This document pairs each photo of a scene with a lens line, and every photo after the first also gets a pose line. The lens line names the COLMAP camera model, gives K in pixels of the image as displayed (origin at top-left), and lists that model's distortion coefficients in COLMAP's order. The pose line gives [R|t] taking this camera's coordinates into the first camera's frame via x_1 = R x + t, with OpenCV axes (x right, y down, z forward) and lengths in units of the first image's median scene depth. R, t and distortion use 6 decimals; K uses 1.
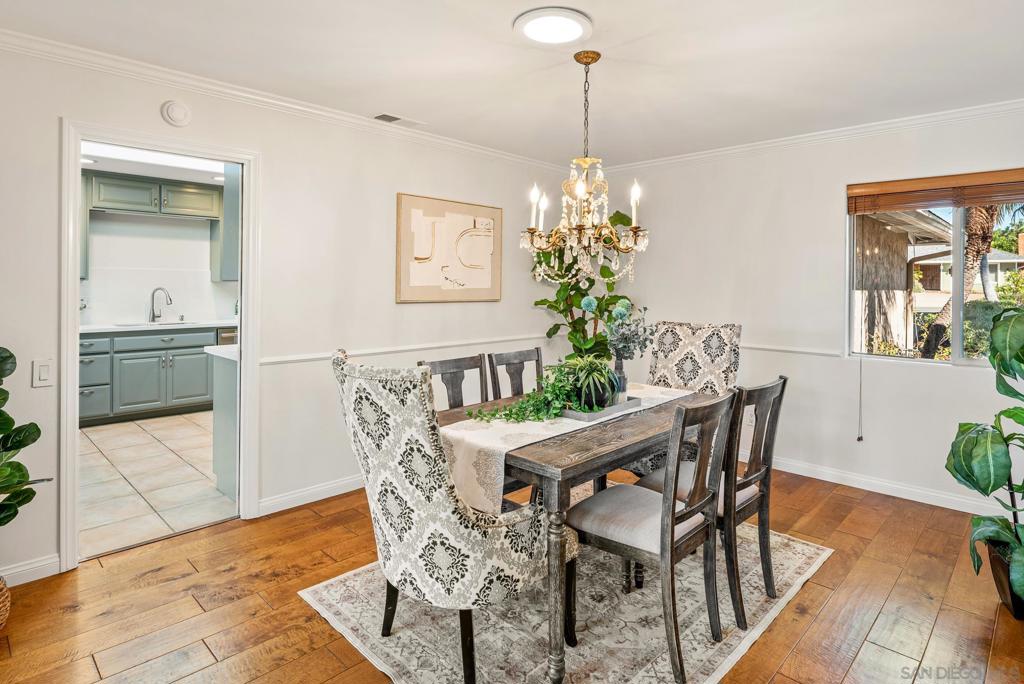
lens RADIAL K [[558.6, 0, 511.7], [0, 558.6, 277.1], [0, 0, 1]] dist [-0.003242, -0.001448]
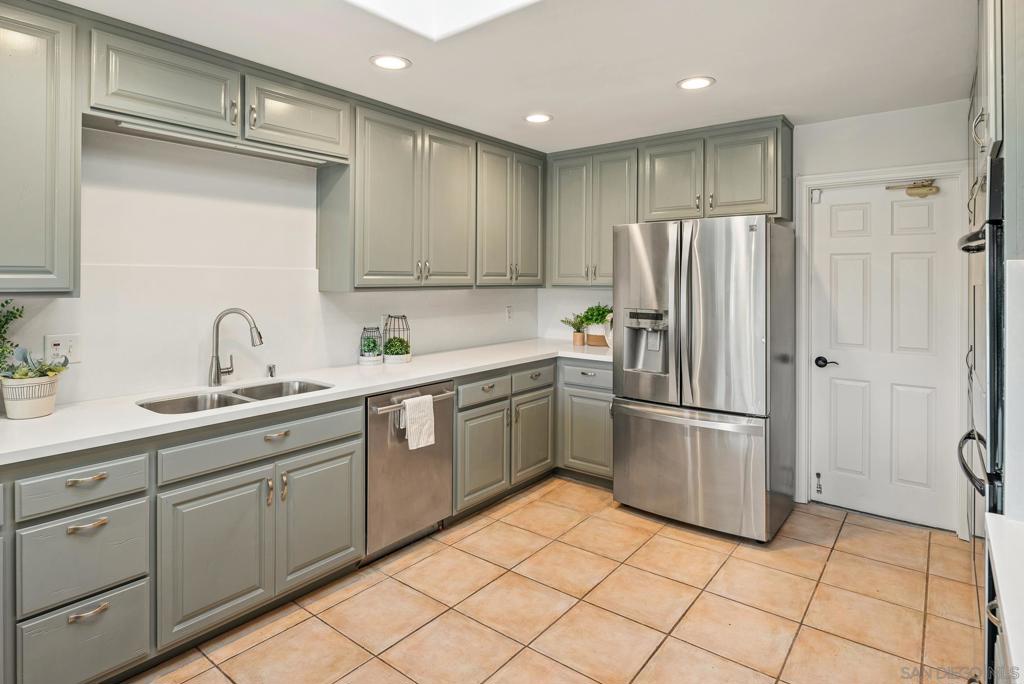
lens RADIAL K [[558.6, 0, 511.7], [0, 558.6, 277.1], [0, 0, 1]] dist [-0.003242, -0.001448]
pose [[0.994608, -0.001677, 0.103696, -0.487287], [0.001218, 0.999989, 0.004492, -0.008463], [-0.103703, -0.004341, 0.994599, 0.567940]]
